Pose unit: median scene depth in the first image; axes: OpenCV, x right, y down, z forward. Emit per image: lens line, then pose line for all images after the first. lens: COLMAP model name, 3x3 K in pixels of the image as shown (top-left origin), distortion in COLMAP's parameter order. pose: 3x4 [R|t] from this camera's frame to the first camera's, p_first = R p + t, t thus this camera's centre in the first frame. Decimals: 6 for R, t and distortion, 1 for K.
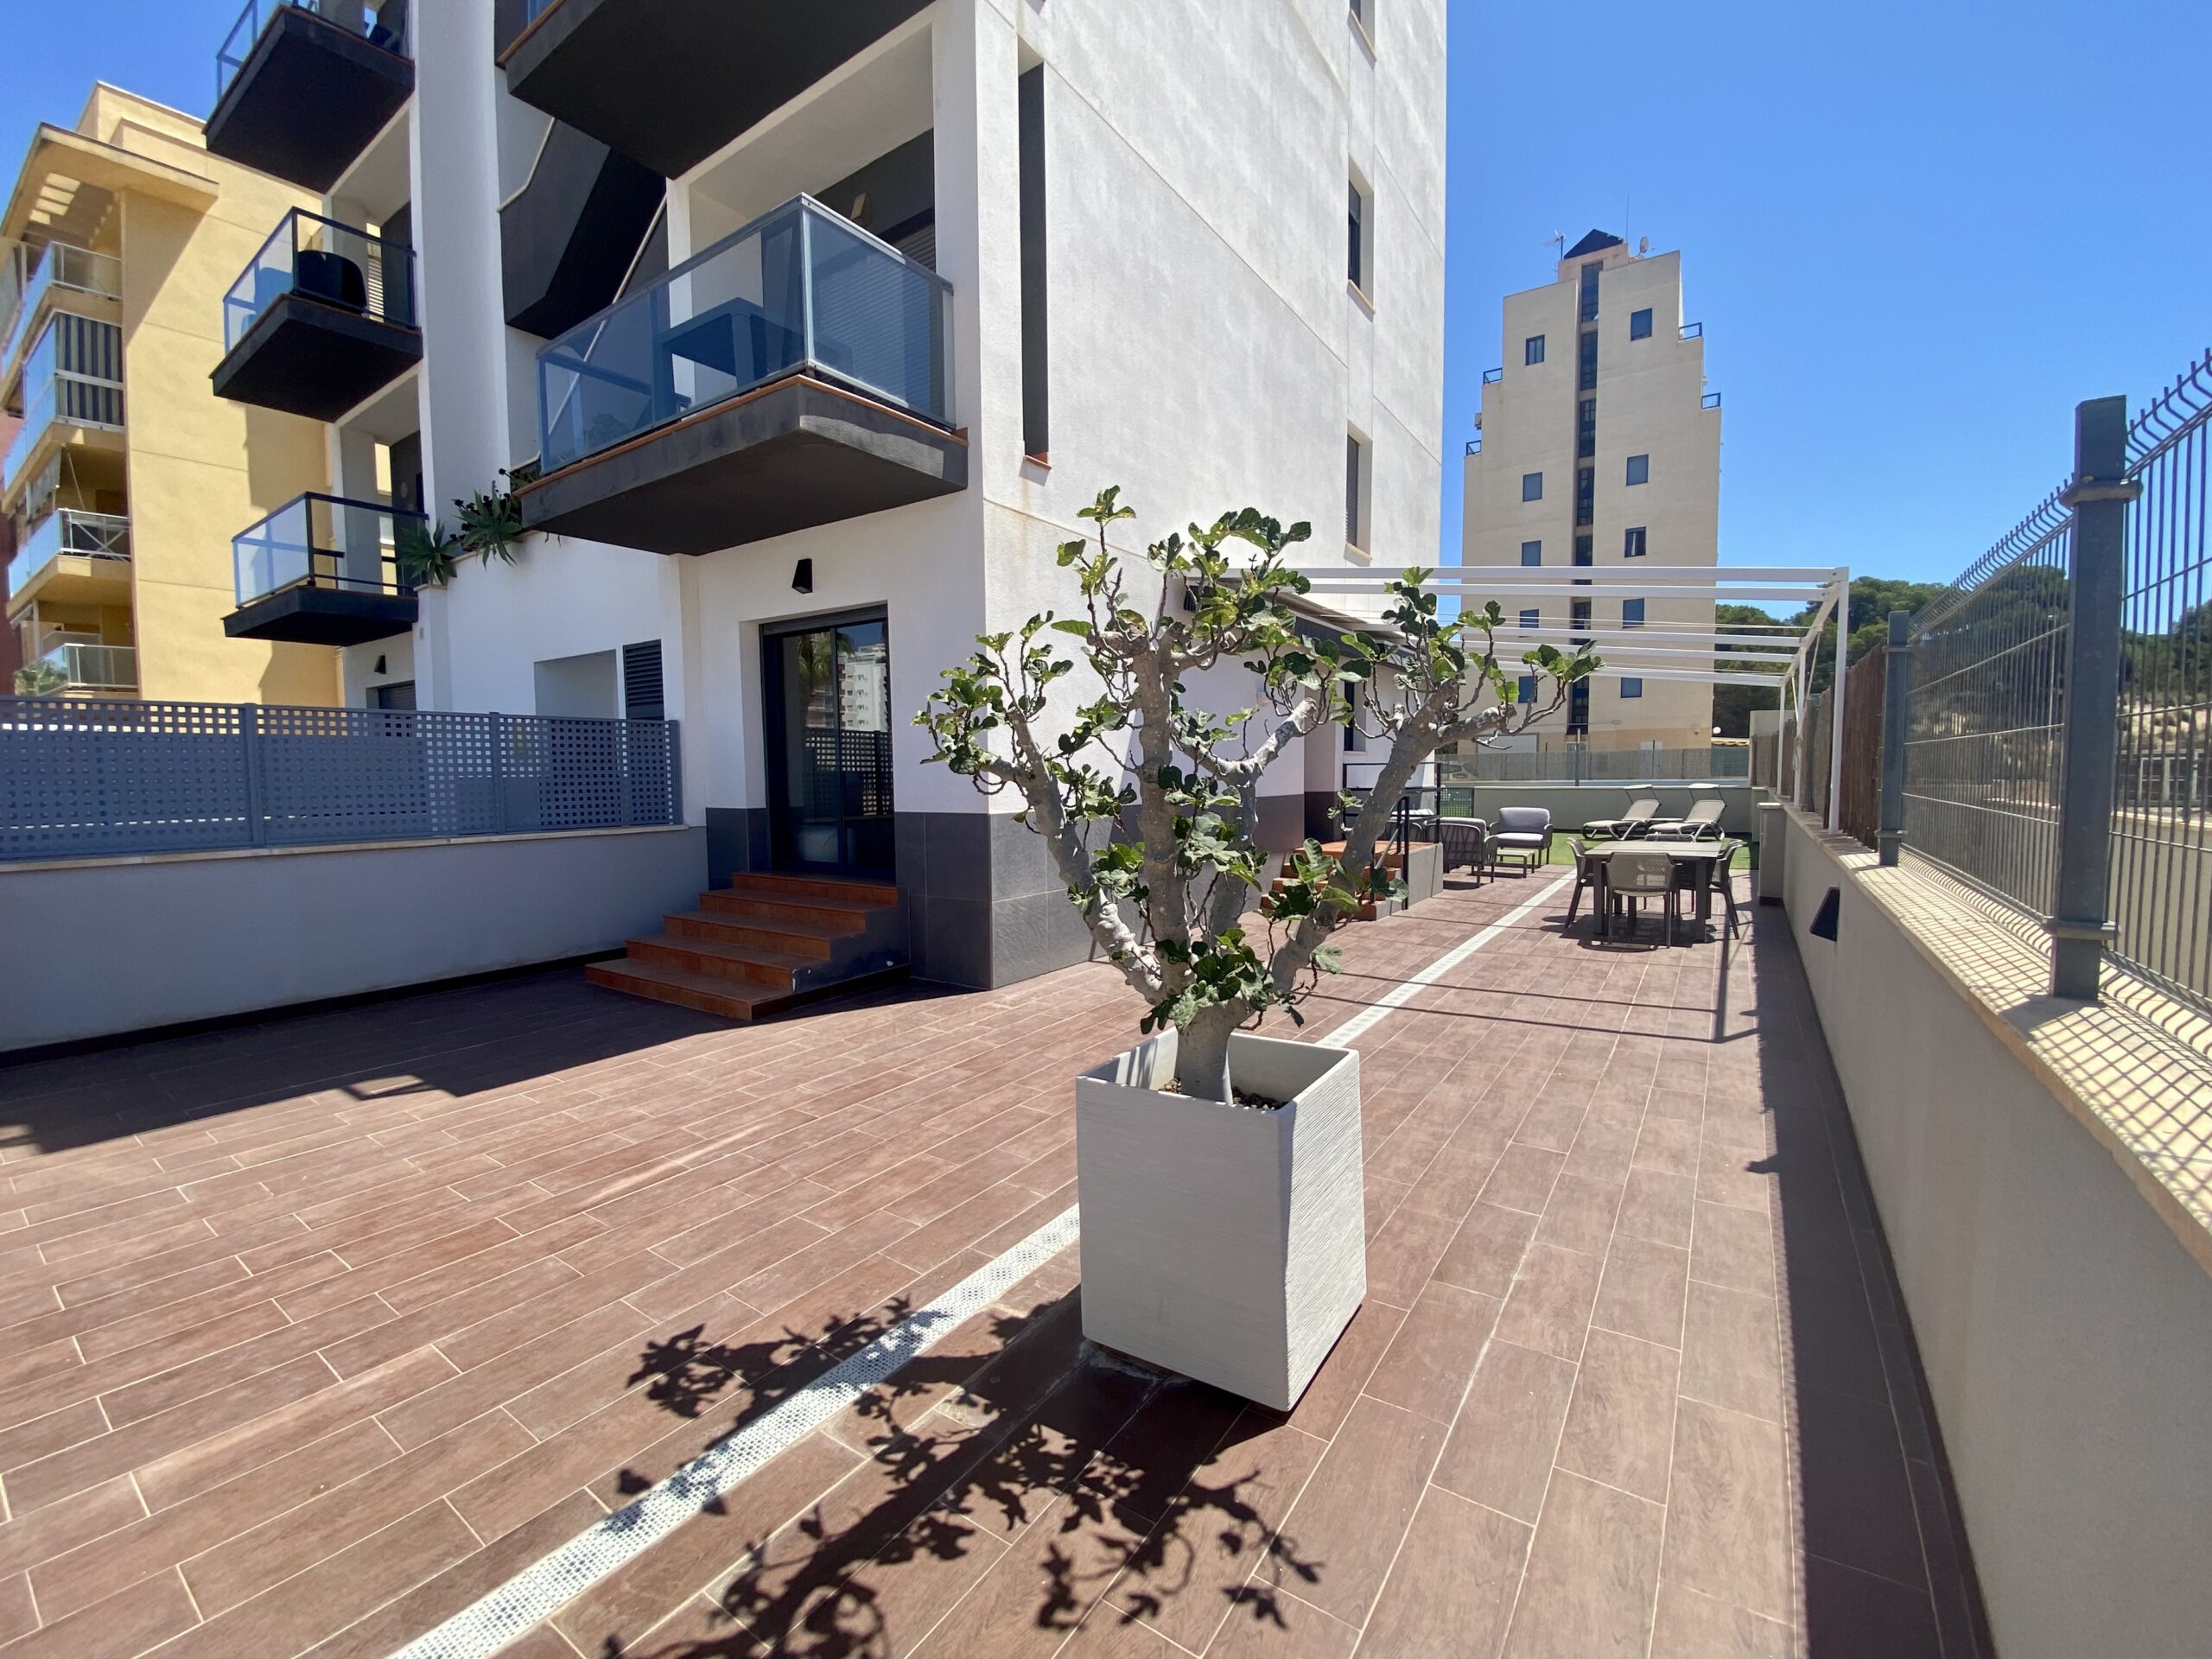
lens RADIAL K [[894.7, 0, 1099.5], [0, 894.7, 845.7], [0, 0, 1]] dist [-0.006894, -0.008994]
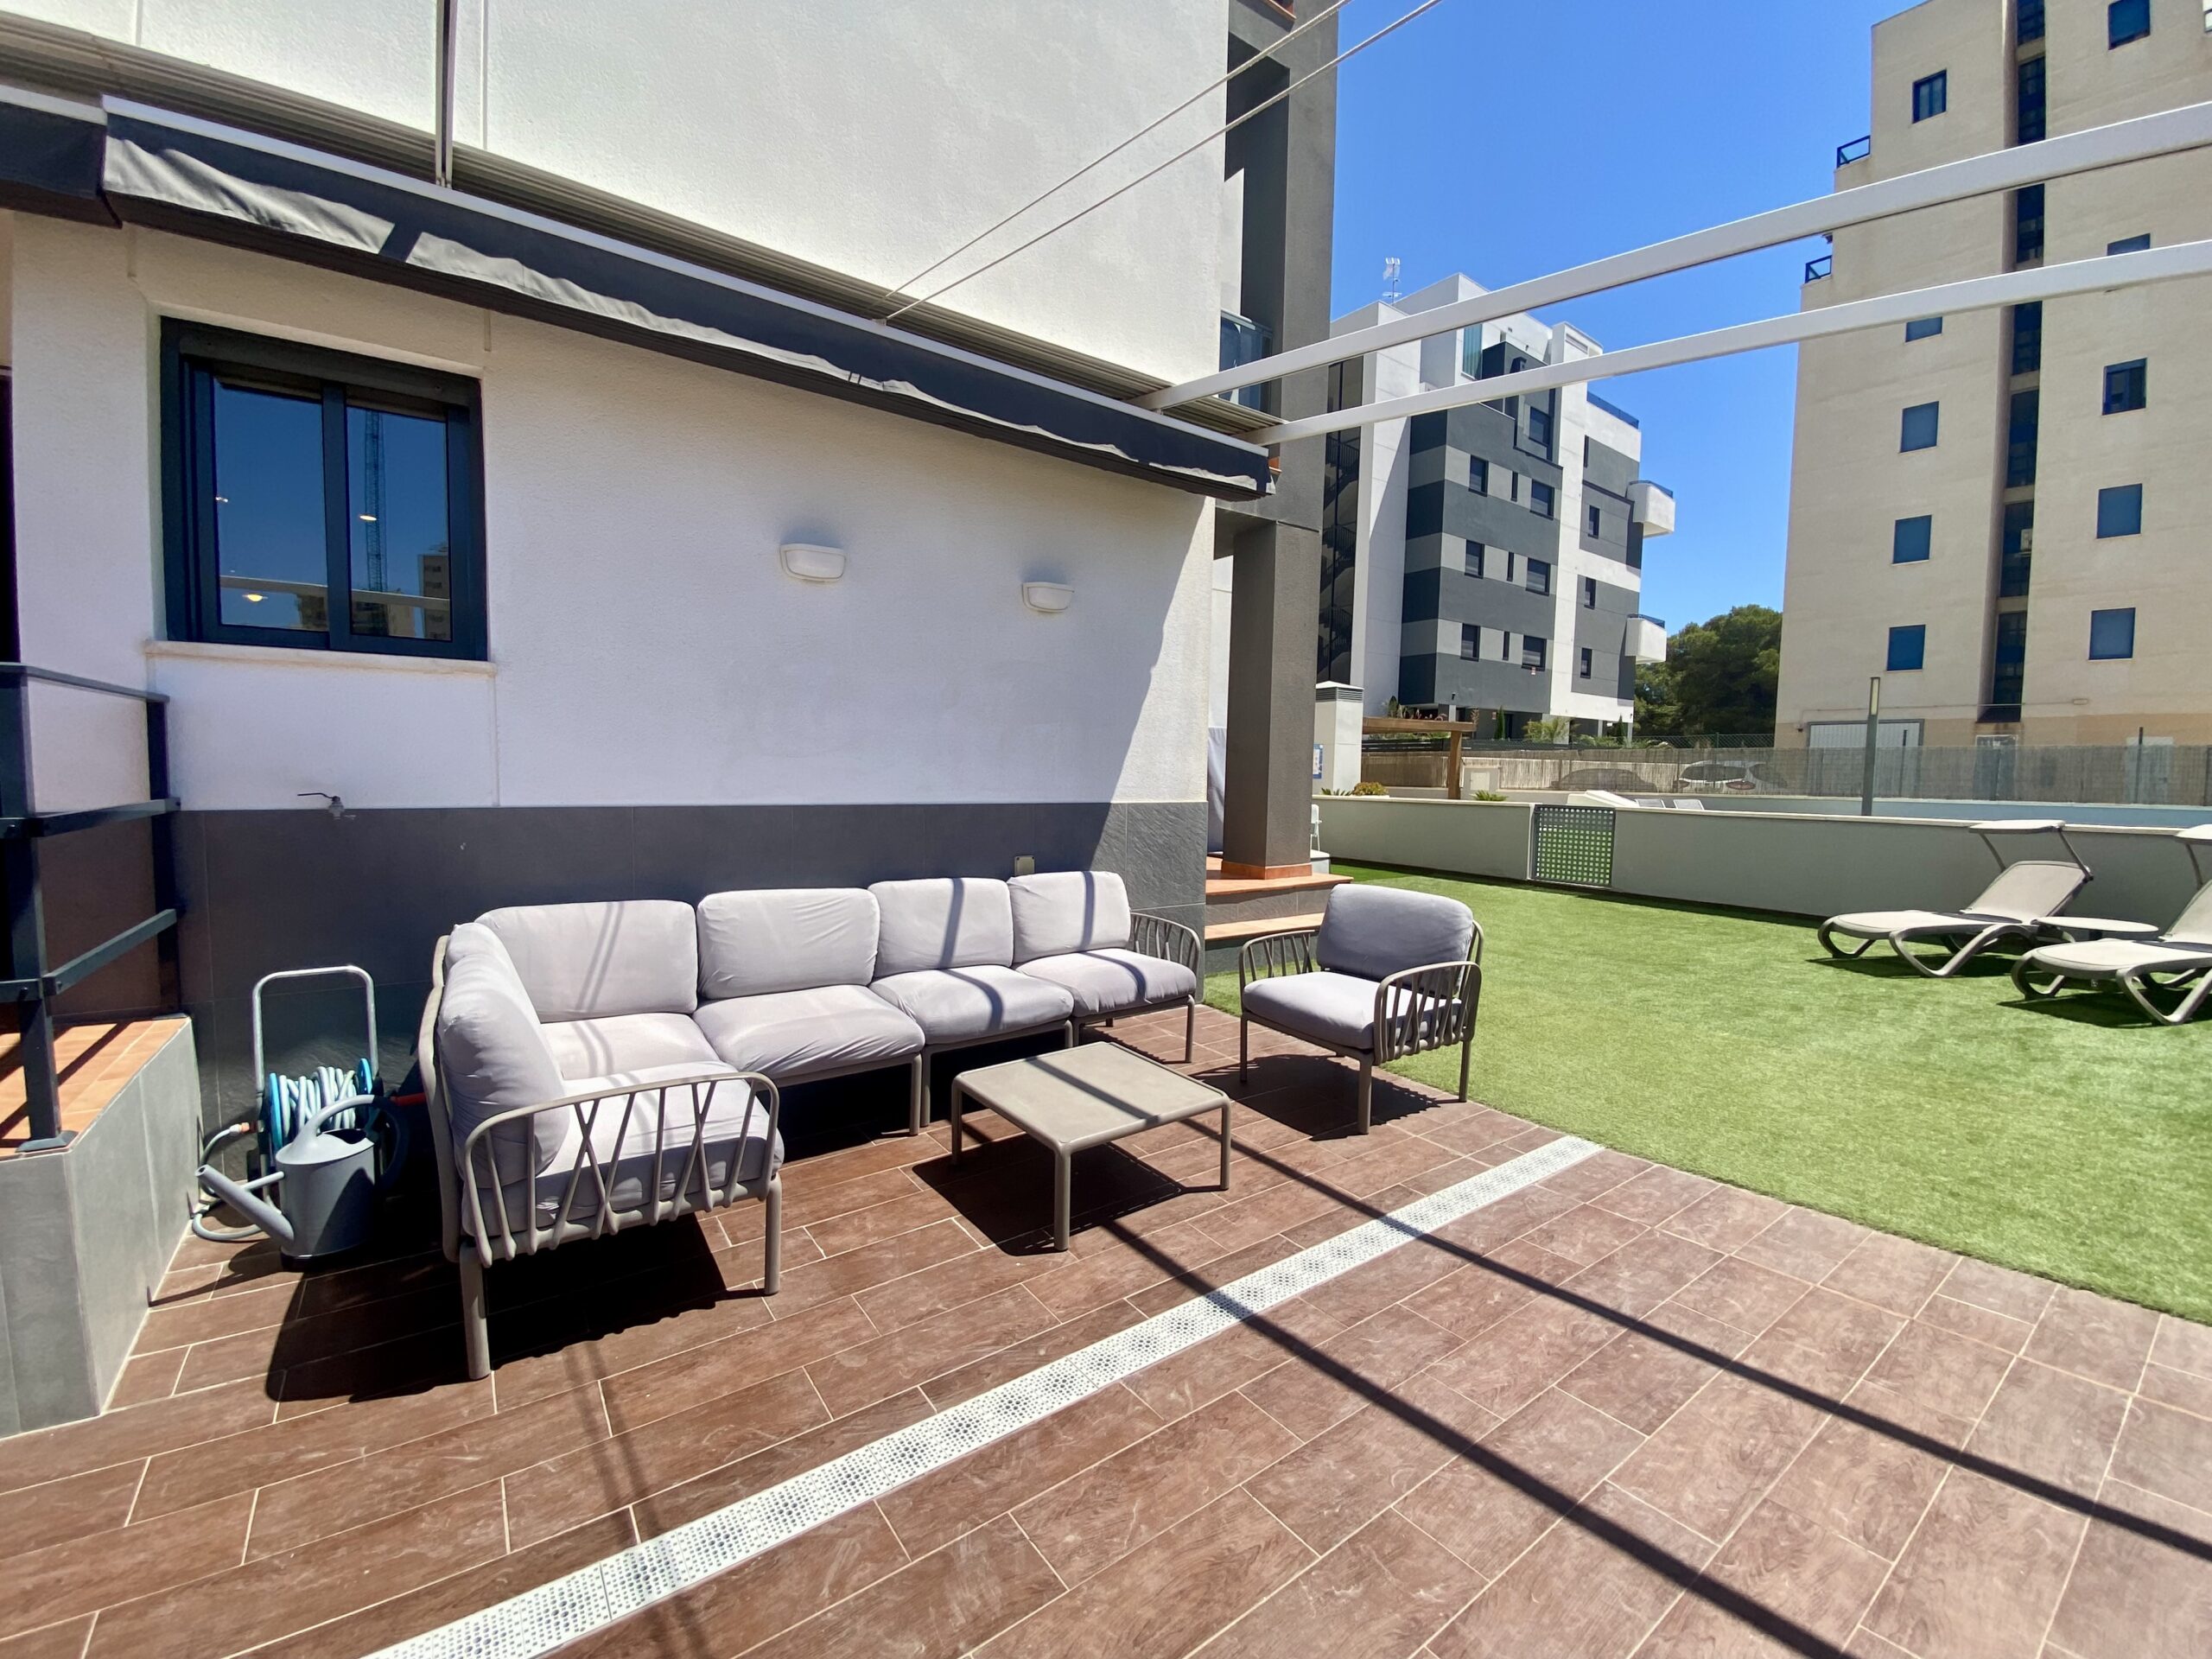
lens RADIAL K [[894.7, 0, 1106.2], [0, 894.7, 844.6], [0, 0, 1]] dist [-0.006894, -0.008994]
pose [[0.942336, 0.050030, -0.330909, 0.175934], [-0.049525, 0.998723, 0.009964, -0.020330], [0.330985, 0.006999, 0.943610, 0.253528]]
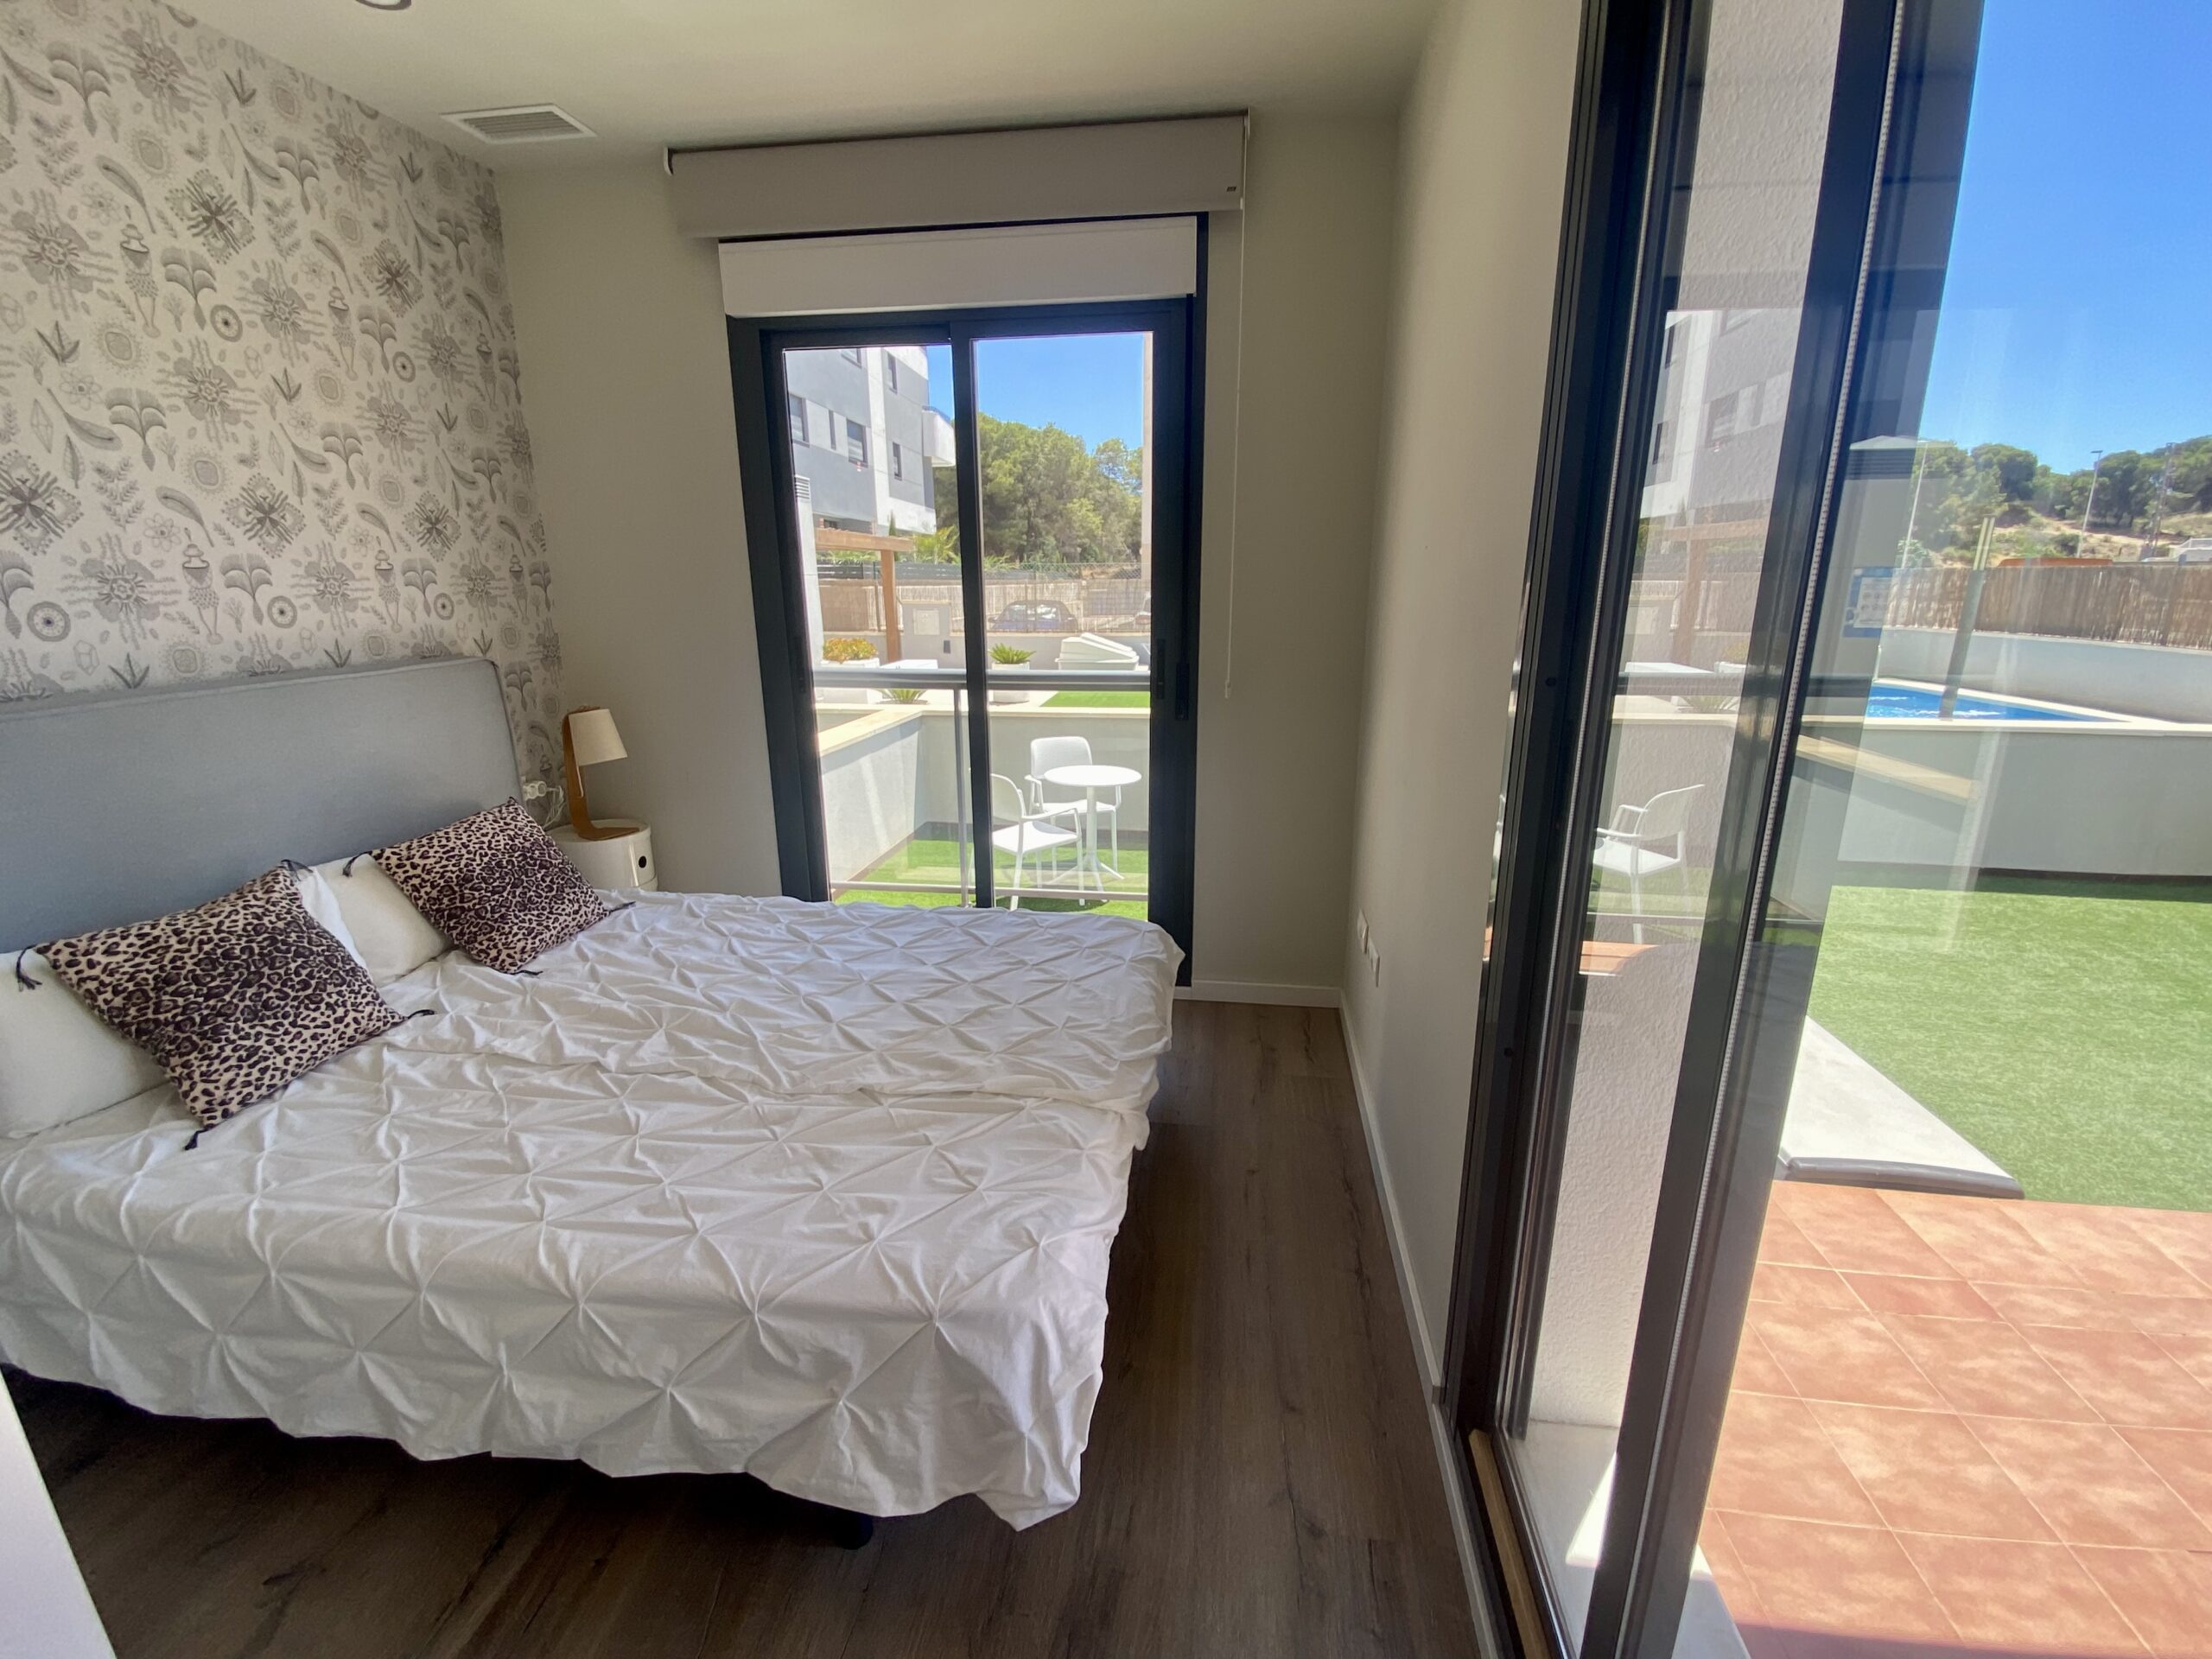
lens RADIAL K [[961.8, 0, 1103.0], [0, 961.8, 844.5], [0, 0, 1]] dist [-0.035515, -0.001891]
pose [[0.884323, -0.121368, 0.450824, 0.061129], [0.037917, 0.981100, 0.189748, -0.048820], [-0.465333, -0.150705, 0.872212, 0.445344]]
